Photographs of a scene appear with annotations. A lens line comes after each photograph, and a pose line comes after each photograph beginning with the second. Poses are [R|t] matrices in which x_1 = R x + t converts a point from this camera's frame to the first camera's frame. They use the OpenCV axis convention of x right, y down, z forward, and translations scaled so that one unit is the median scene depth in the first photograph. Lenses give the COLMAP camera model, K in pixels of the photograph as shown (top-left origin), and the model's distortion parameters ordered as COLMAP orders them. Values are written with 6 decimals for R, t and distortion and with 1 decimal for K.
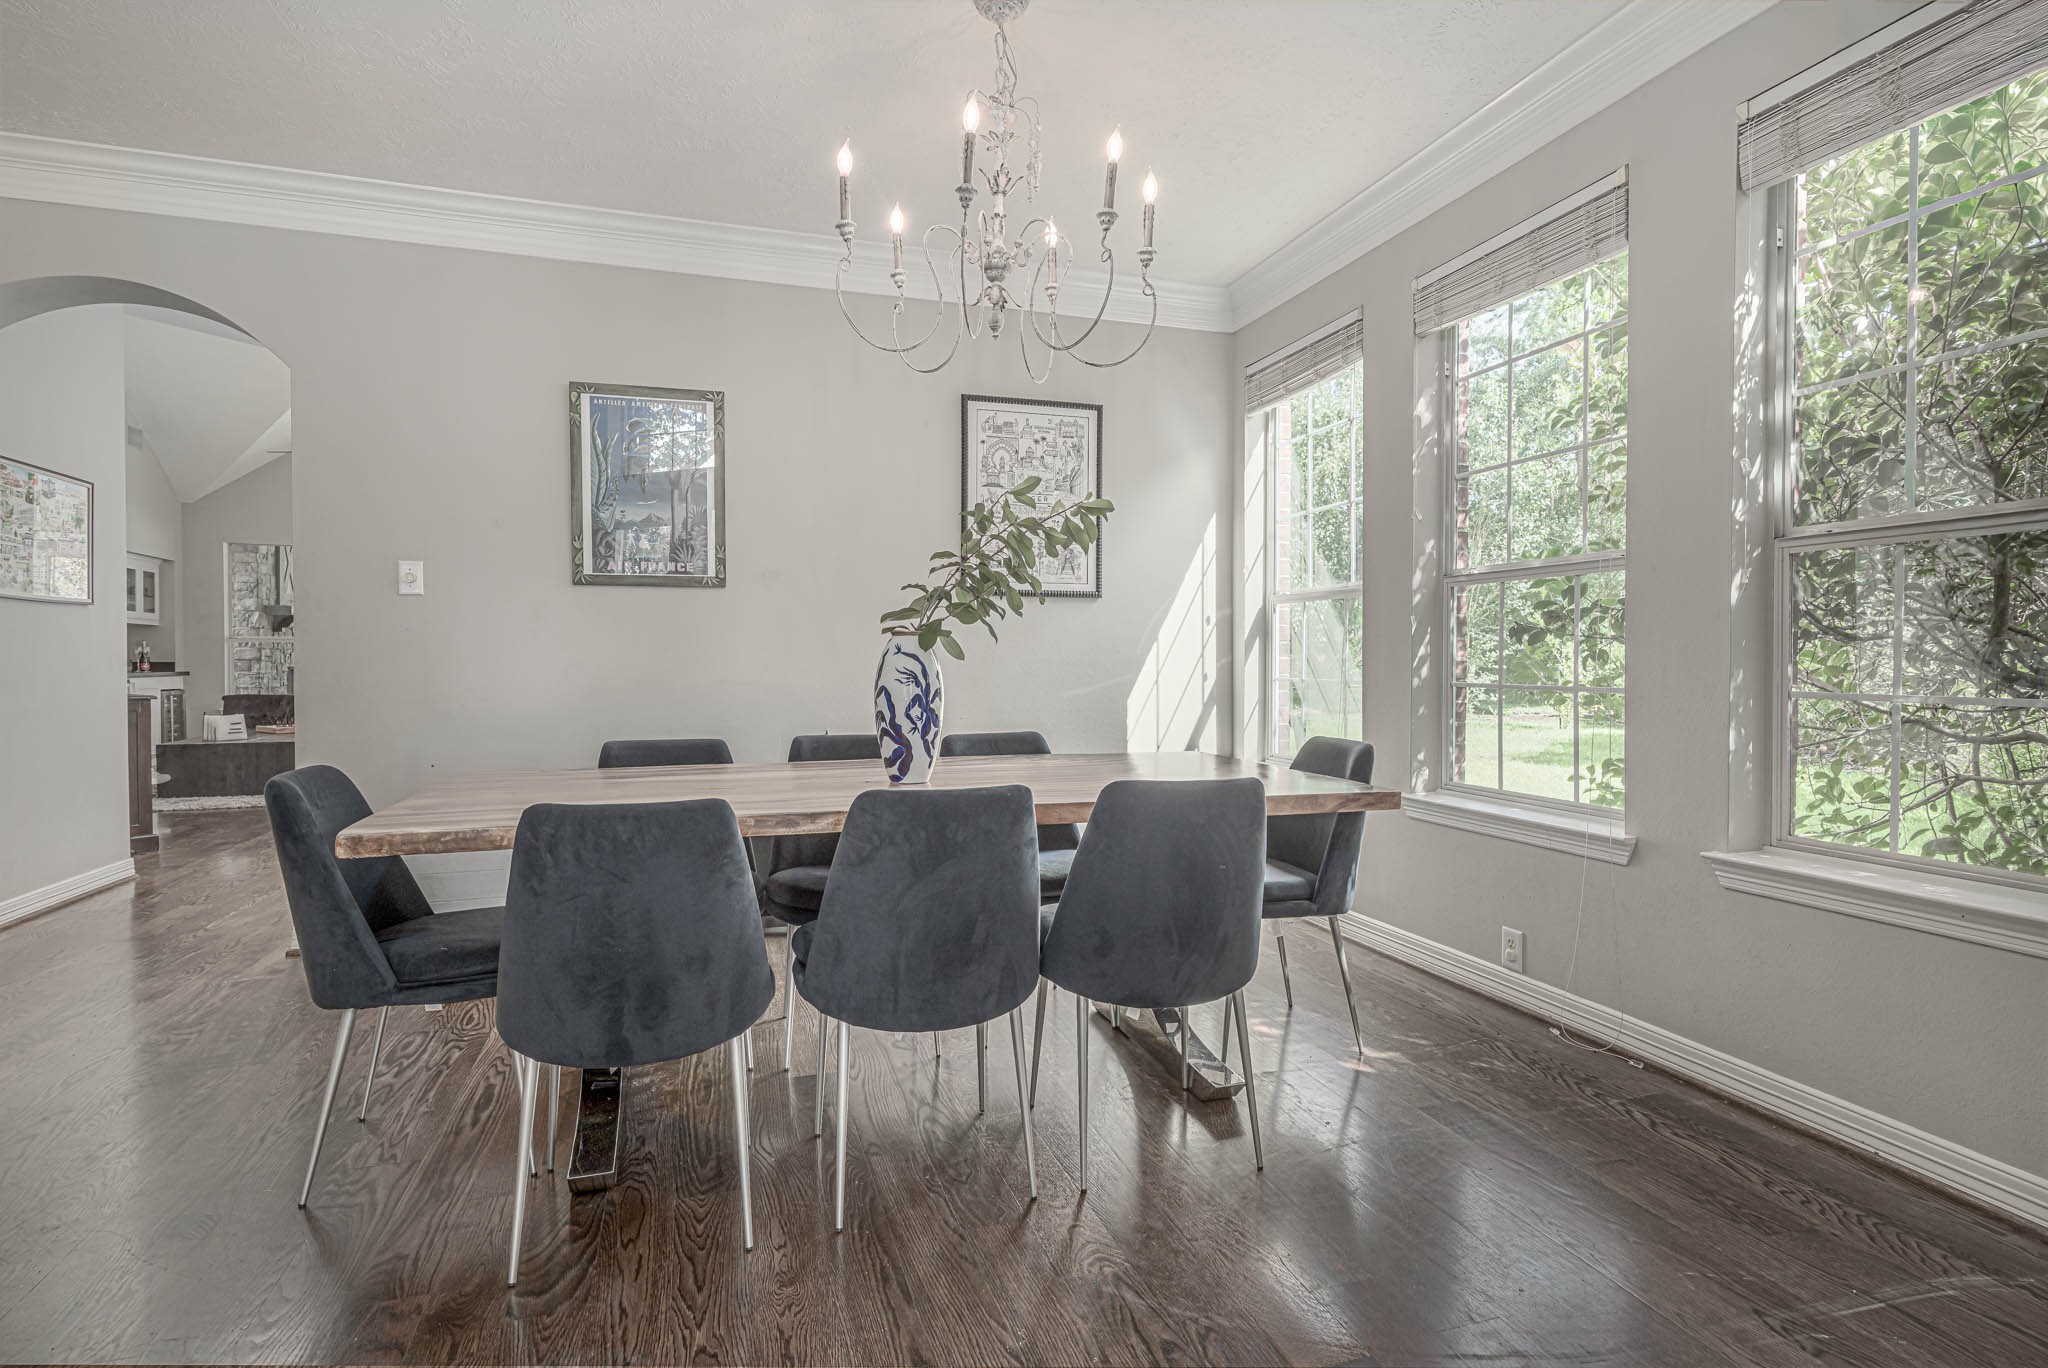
lens RADIAL K [[1058.6, 0, 1022.5], [0, 1058.6, 682.2], [0, 0, 1]] dist [0.001184, 0.000215]
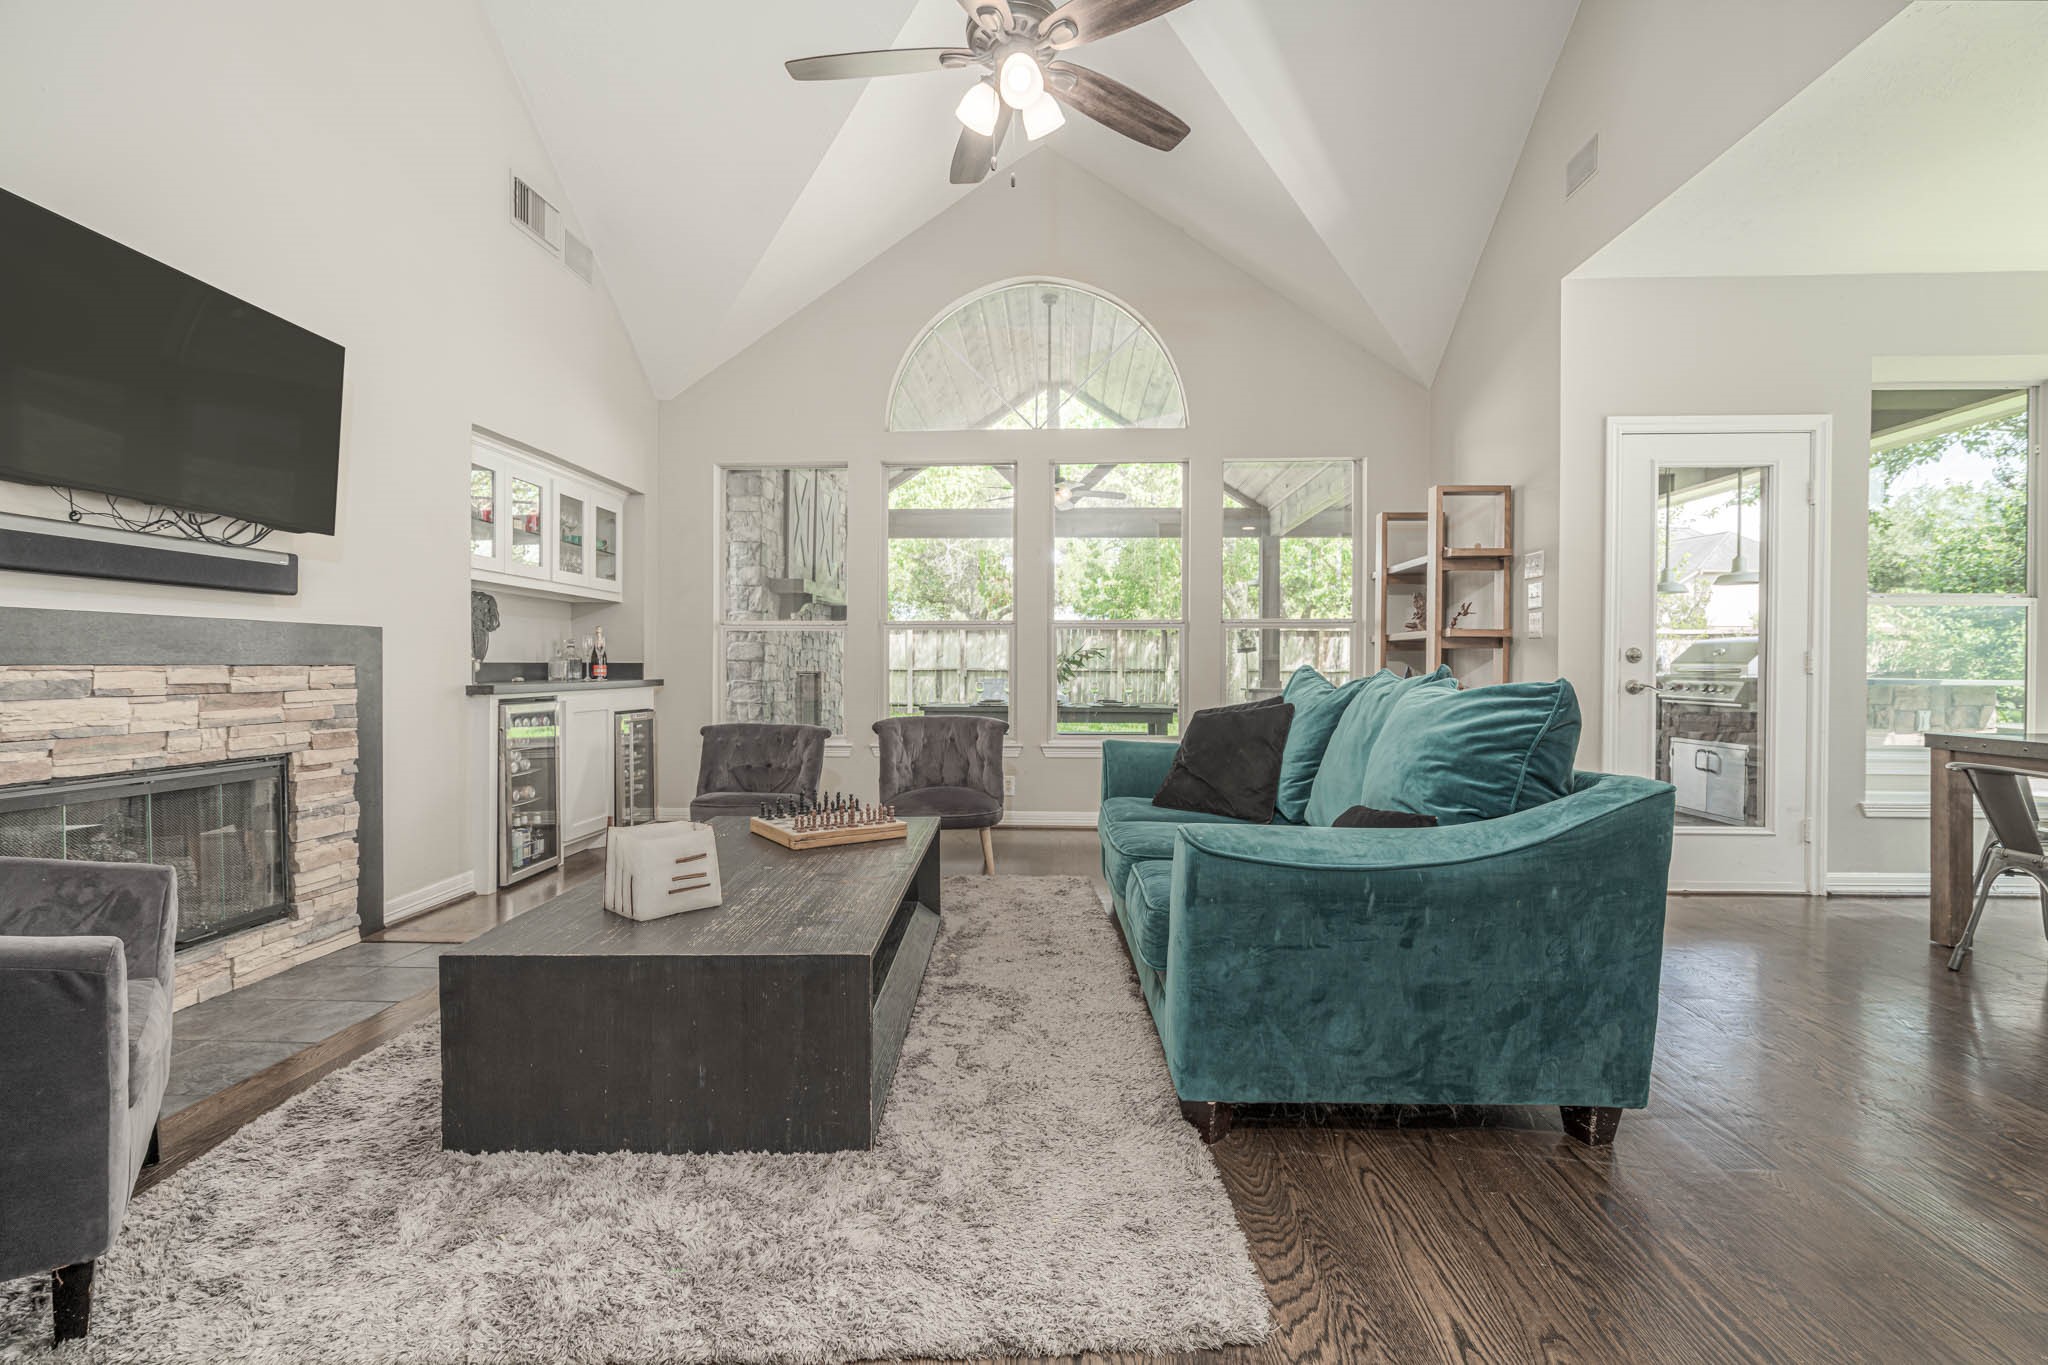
lens RADIAL K [[949.4, 0, 1017.3], [0, 949.4, 675.4], [0, 0, 1]] dist [-0.008669, 0.000636]
pose [[0.935083, 0.006578, -0.354368, -0.409931], [-0.010856, 0.999890, -0.010087, -0.008996], [0.354263, 0.013279, 0.935052, 0.570562]]
